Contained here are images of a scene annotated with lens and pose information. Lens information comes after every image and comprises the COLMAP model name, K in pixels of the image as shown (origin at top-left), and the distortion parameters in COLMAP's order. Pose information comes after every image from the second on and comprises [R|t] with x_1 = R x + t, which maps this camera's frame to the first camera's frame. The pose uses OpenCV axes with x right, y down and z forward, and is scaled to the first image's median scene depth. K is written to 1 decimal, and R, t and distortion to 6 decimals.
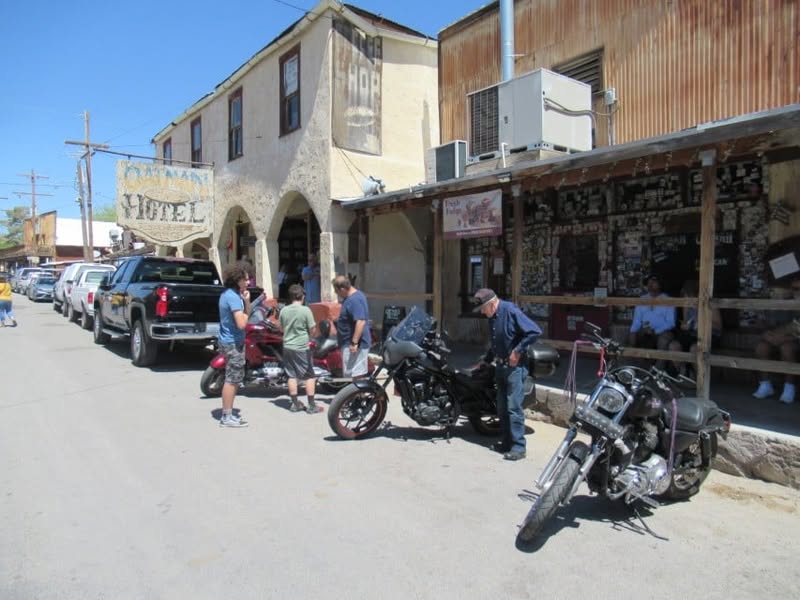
lens RADIAL K [[591.1, 0, 398.3], [0, 591.1, 300.4], [0, 0, 1]] dist [-0.005876, -0.002966]
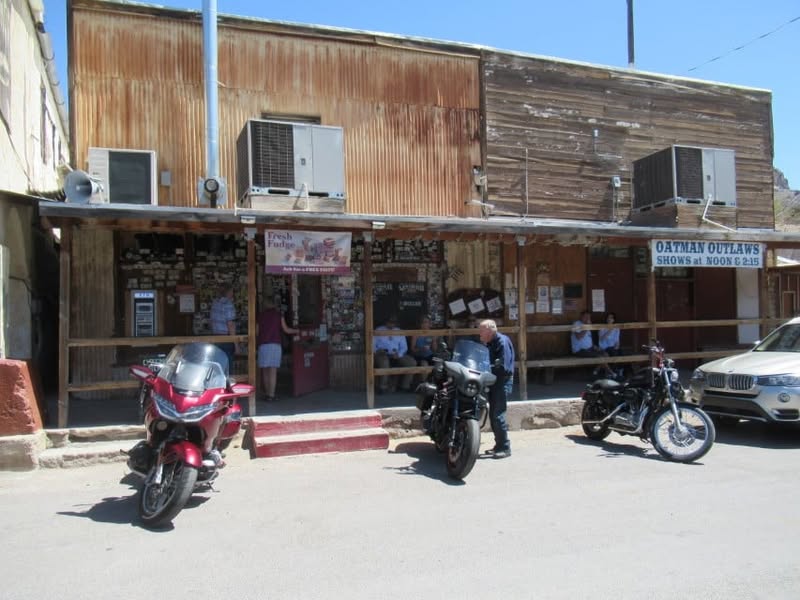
lens RADIAL K [[591.1, 0, 398.0], [0, 591.1, 298.6], [0, 0, 1]] dist [-0.005876, -0.002966]
pose [[0.290594, 0.023114, 0.956567, -0.779779], [0.044481, 0.998301, -0.037636, -0.023509], [-0.955812, 0.053486, 0.289072, 0.585583]]
